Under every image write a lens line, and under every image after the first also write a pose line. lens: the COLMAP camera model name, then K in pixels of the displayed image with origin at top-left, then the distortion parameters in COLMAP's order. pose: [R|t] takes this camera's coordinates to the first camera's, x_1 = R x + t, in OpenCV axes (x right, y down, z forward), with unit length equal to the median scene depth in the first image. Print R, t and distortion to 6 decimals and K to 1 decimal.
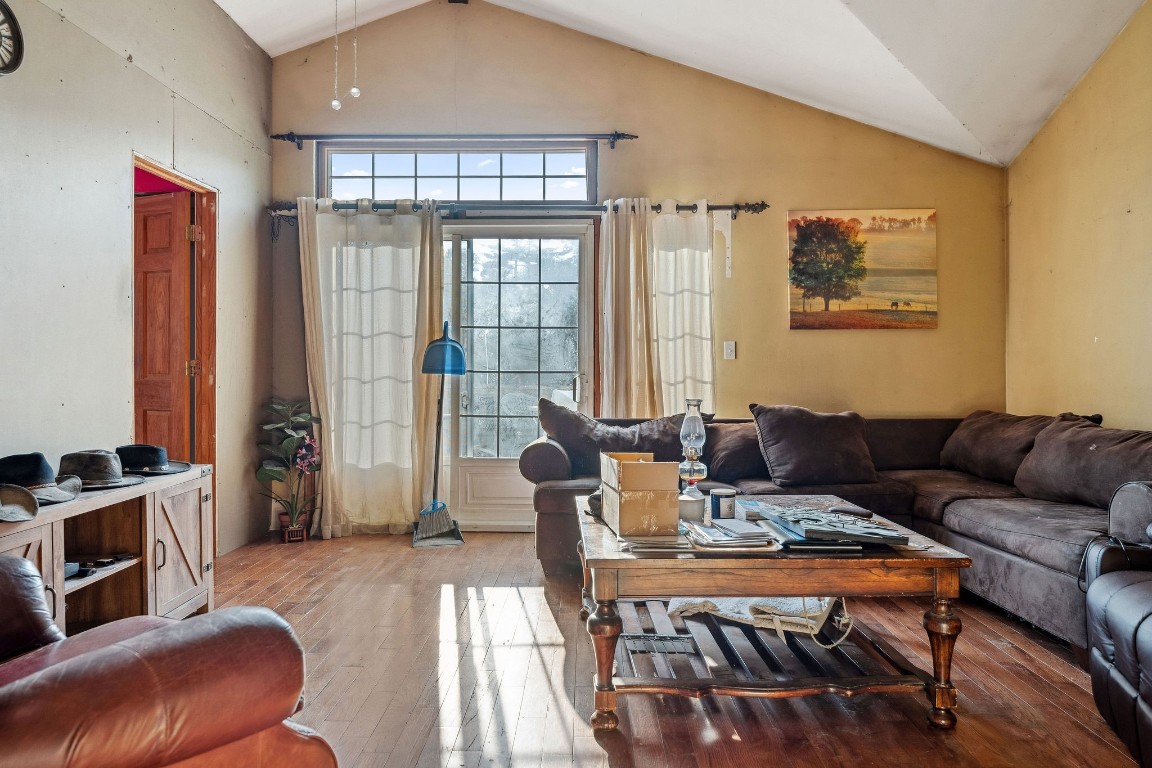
lens RADIAL K [[758.8, 0, 569.1], [0, 758.8, 368.5], [0, 0, 1]] dist [-0.005505, 0.000055]
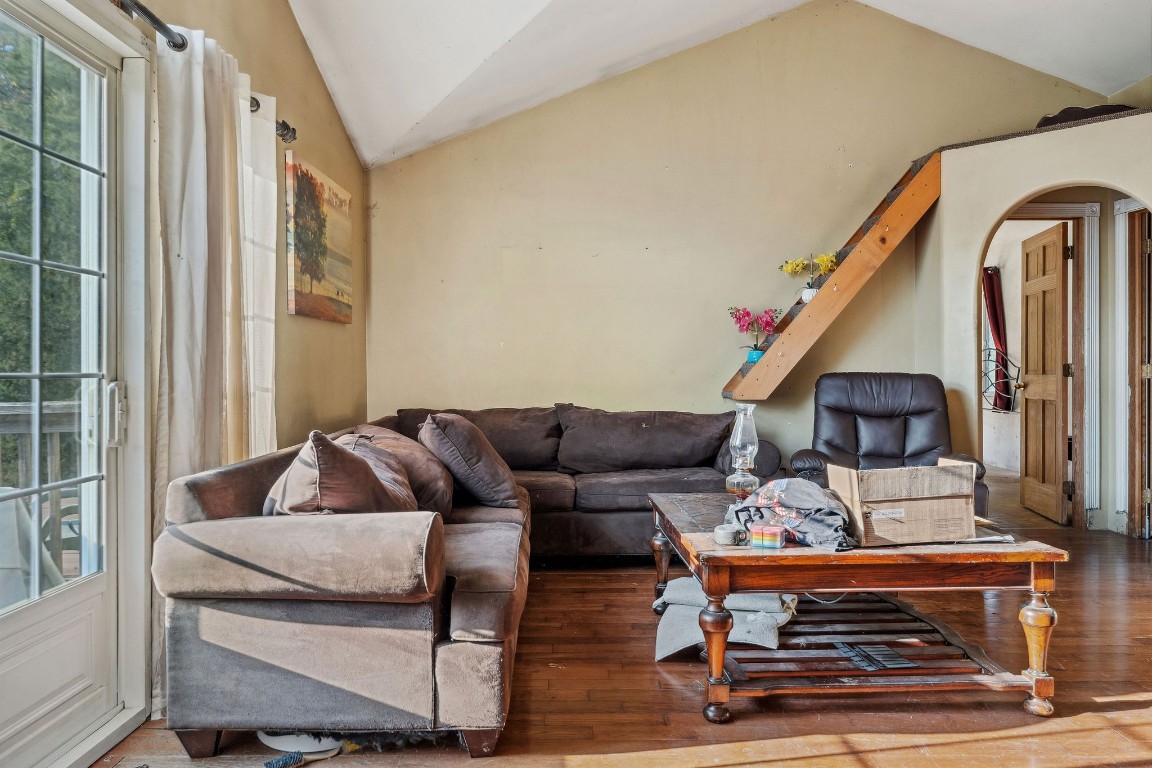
lens RADIAL K [[758.8, 0, 569.1], [0, 758.8, 368.5], [0, 0, 1]] dist [-0.005505, 0.000055]
pose [[-0.000899, -0.003425, 0.999994, -0.724783], [-0.001363, 0.999993, 0.003424, -0.004187], [-0.999999, -0.001360, -0.000904, 1.201703]]
